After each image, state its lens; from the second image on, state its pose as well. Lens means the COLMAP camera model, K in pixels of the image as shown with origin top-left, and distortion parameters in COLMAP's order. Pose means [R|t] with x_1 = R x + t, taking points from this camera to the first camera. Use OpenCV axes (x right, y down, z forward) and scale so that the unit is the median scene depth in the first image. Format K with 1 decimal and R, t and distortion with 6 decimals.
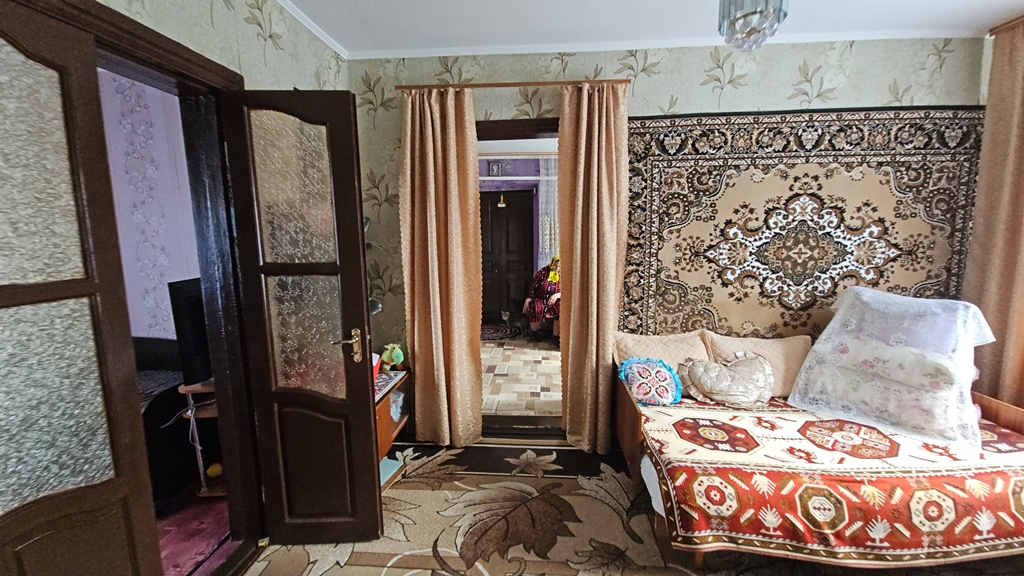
lens RADIAL K [[412.6, 0, 510.2], [0, 412.6, 289.4], [0, 0, 1]] dist [-0.001262, -0.001177]
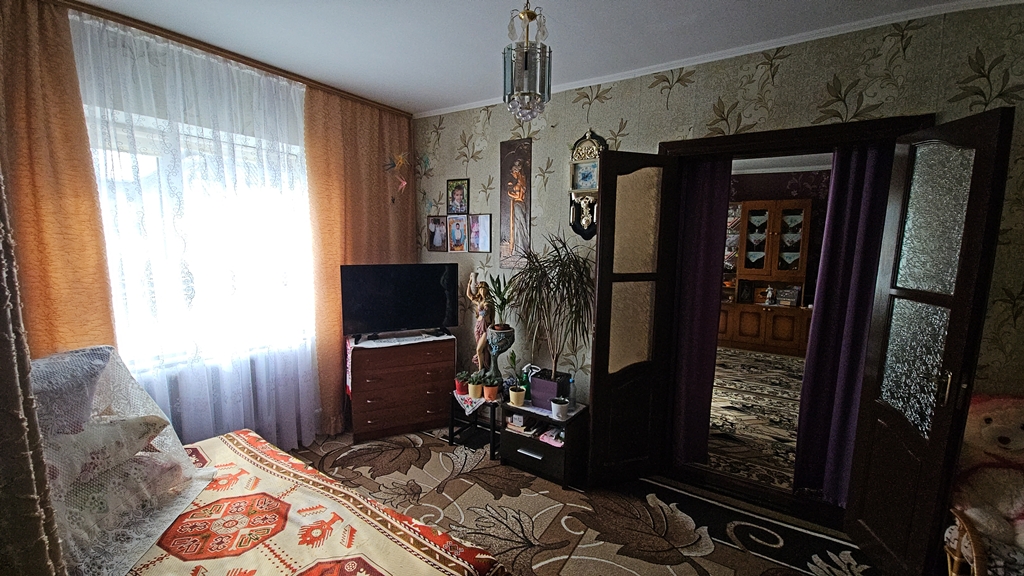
lens RADIAL K [[412.6, 0, 514.5], [0, 412.6, 290.3], [0, 0, 1]] dist [-0.001262, -0.001177]
pose [[-0.883032, -0.060087, 0.465450, 0.007800], [0.058753, 0.969814, 0.236662, -0.179727], [-0.465620, 0.236327, -0.852847, 1.068142]]
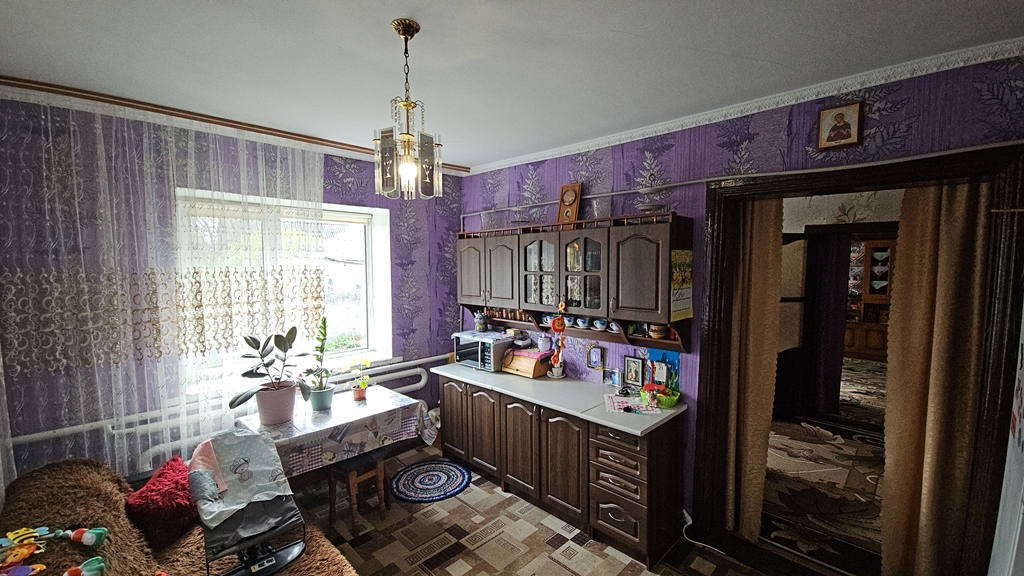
lens RADIAL K [[412.6, 0, 505.6], [0, 412.6, 291.6], [0, 0, 1]] dist [-0.001262, -0.001177]
pose [[-0.752617, -0.039843, 0.657252, -0.027542], [0.095159, 0.981108, 0.168441, -0.413028], [-0.651547, 0.189315, -0.734607, 2.195820]]
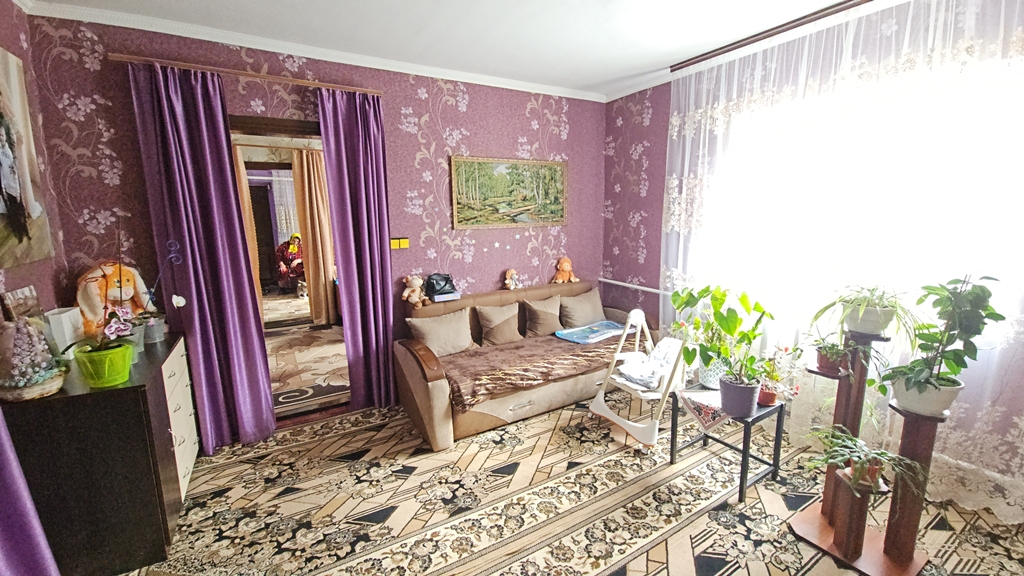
lens RADIAL K [[412.6, 0, 511.7], [0, 412.6, 290.7], [0, 0, 1]] dist [-0.001262, -0.001177]
pose [[0.815347, -0.107453, 0.568915, -0.223957], [0.083089, 0.994172, 0.068692, 0.166430], [-0.572980, -0.008737, 0.819523, -1.313308]]
